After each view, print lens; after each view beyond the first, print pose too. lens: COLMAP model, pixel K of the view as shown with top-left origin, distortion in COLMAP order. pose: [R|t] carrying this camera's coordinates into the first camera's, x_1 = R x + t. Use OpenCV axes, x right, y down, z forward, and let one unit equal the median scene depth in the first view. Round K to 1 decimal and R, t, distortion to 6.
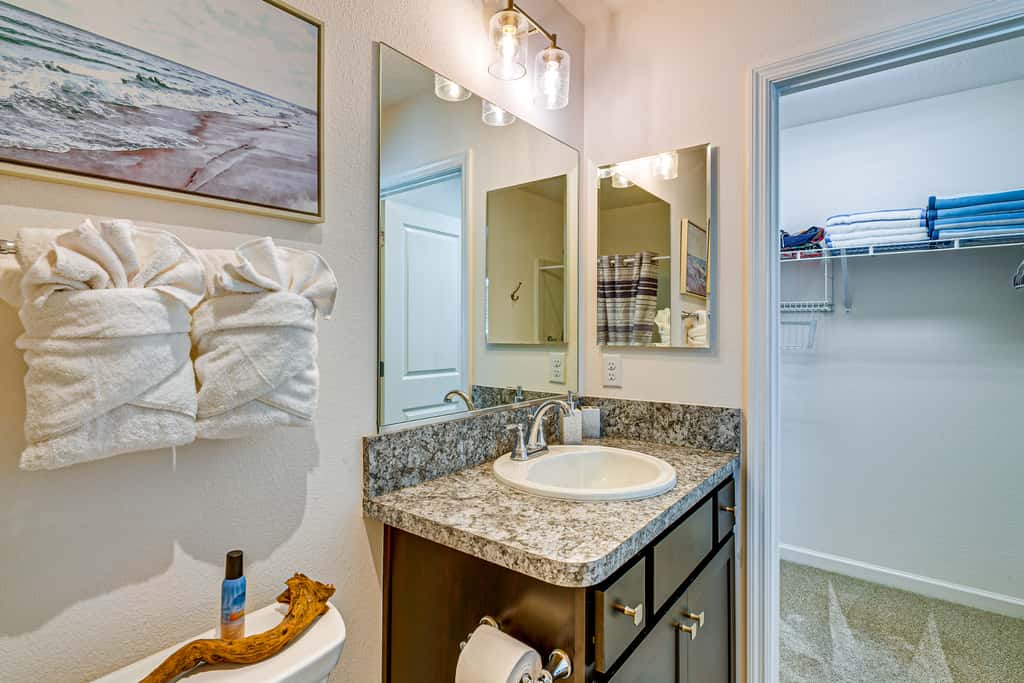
lens RADIAL K [[502.5, 0, 504.2], [0, 502.5, 329.5], [0, 0, 1]] dist [0.004056, 0.002087]
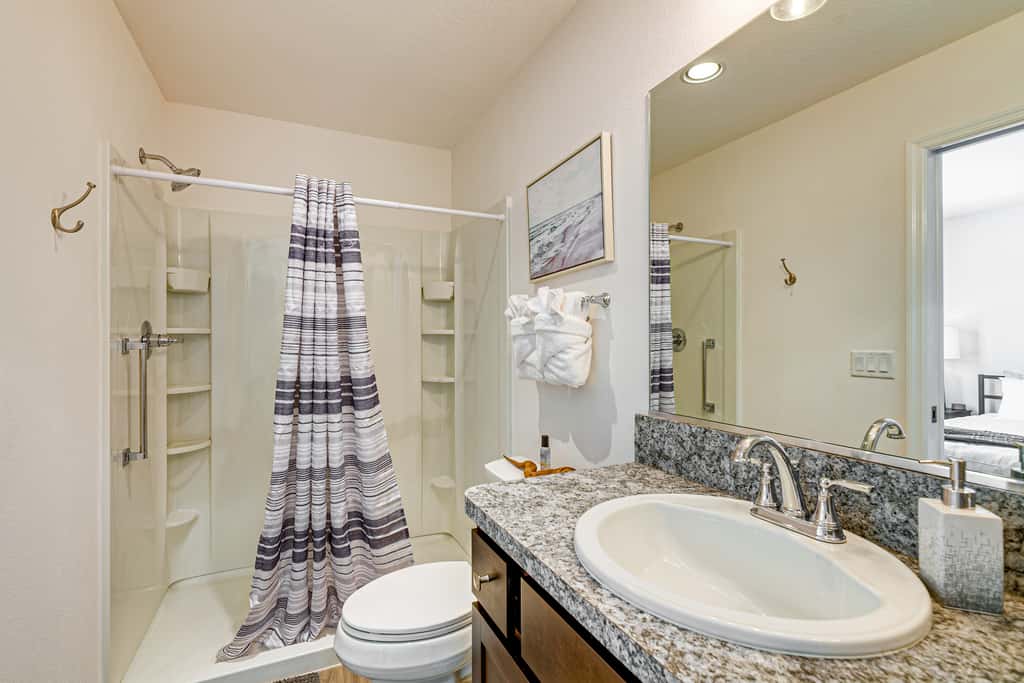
lens RADIAL K [[463.9, 0, 506.9], [0, 463.9, 336.4], [0, 0, 1]] dist [0.001896, 0.001577]
pose [[-0.441881, -0.011862, -0.896995, 0.952379], [0.005476, 0.999858, -0.015920, 0.034867], [0.897057, -0.011947, -0.441753, 1.244546]]
